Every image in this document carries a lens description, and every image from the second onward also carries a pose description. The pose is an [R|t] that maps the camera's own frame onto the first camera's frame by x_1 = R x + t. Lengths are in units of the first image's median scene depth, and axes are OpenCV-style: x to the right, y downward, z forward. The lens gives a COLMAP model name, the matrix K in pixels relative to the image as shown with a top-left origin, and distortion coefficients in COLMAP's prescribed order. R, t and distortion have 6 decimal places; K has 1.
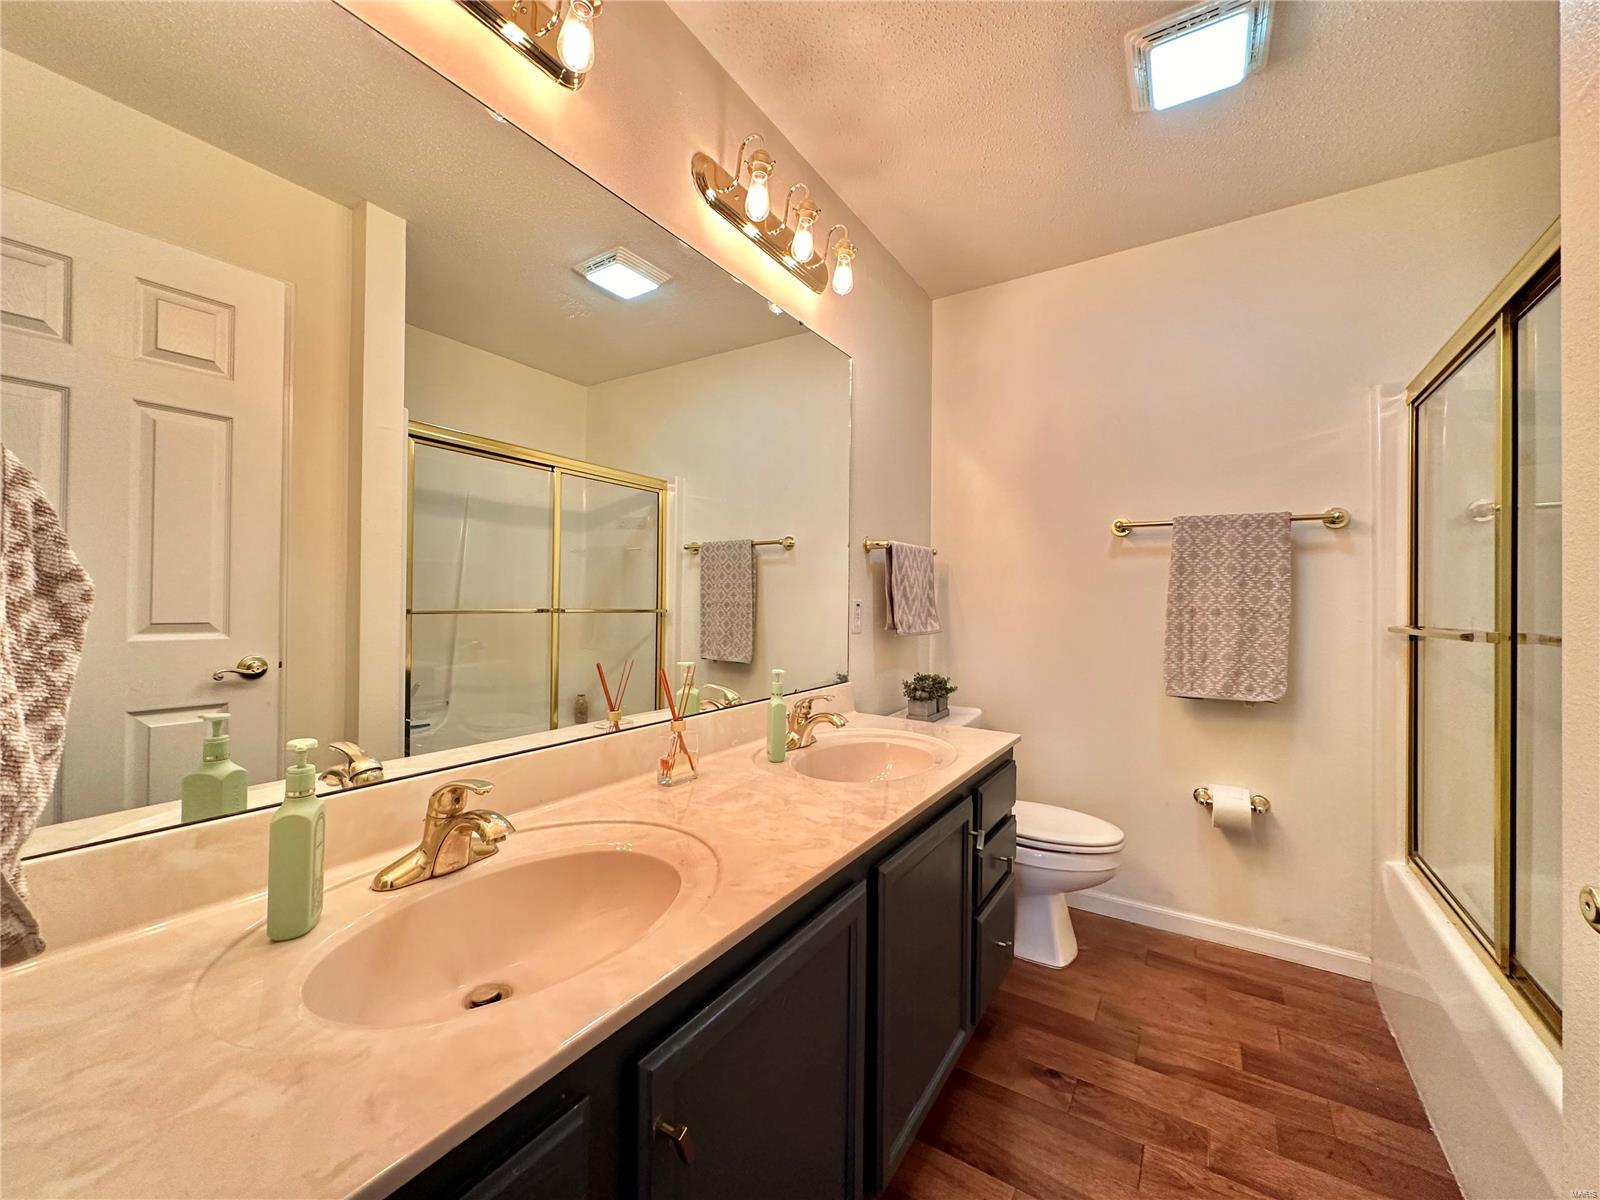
lens RADIAL K [[635.9, 0, 801.3], [0, 635.9, 591.7], [0, 0, 1]] dist [-0.001369, -0.001004]
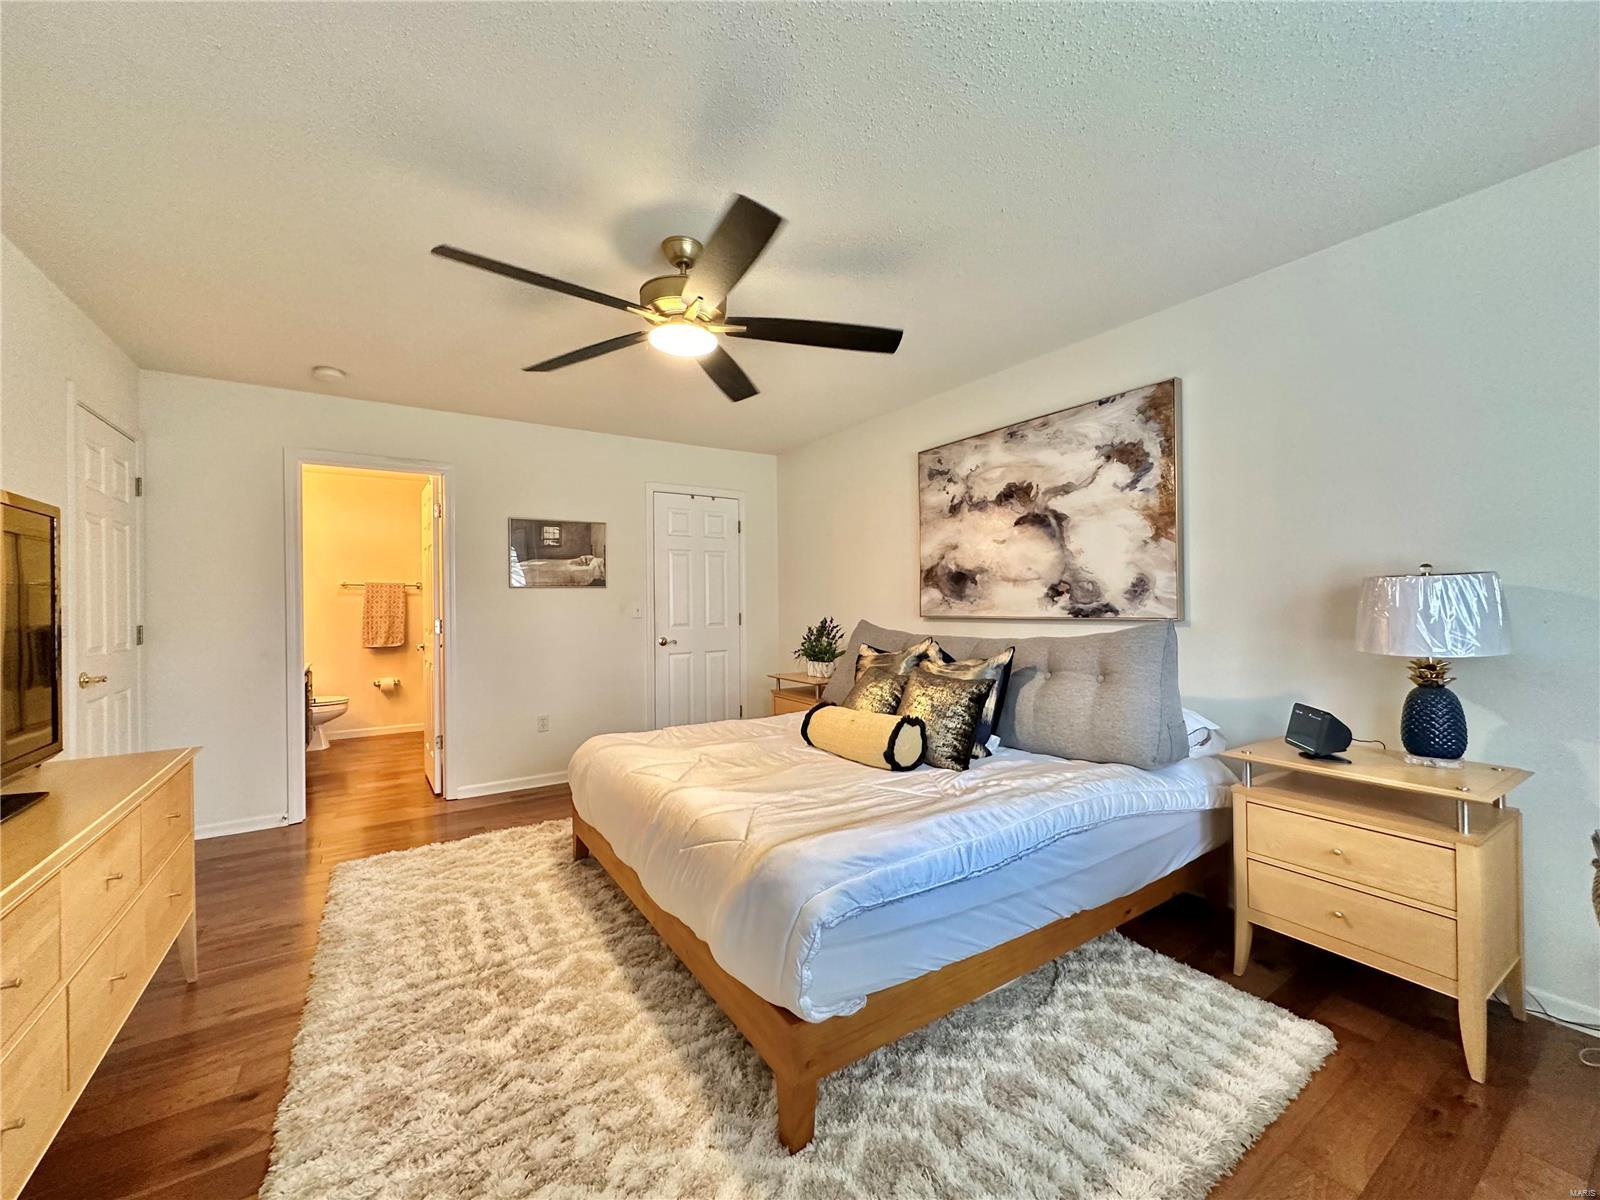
lens RADIAL K [[635.9, 0, 801.8], [0, 635.9, 601.0], [0, 0, 1]] dist [-0.001369, -0.001004]
pose [[0.410450, -0.003459, 0.911876, -1.184110], [0.009575, 0.999954, -0.000517, -0.019803], [-0.911833, 0.008944, 0.410464, -1.910960]]
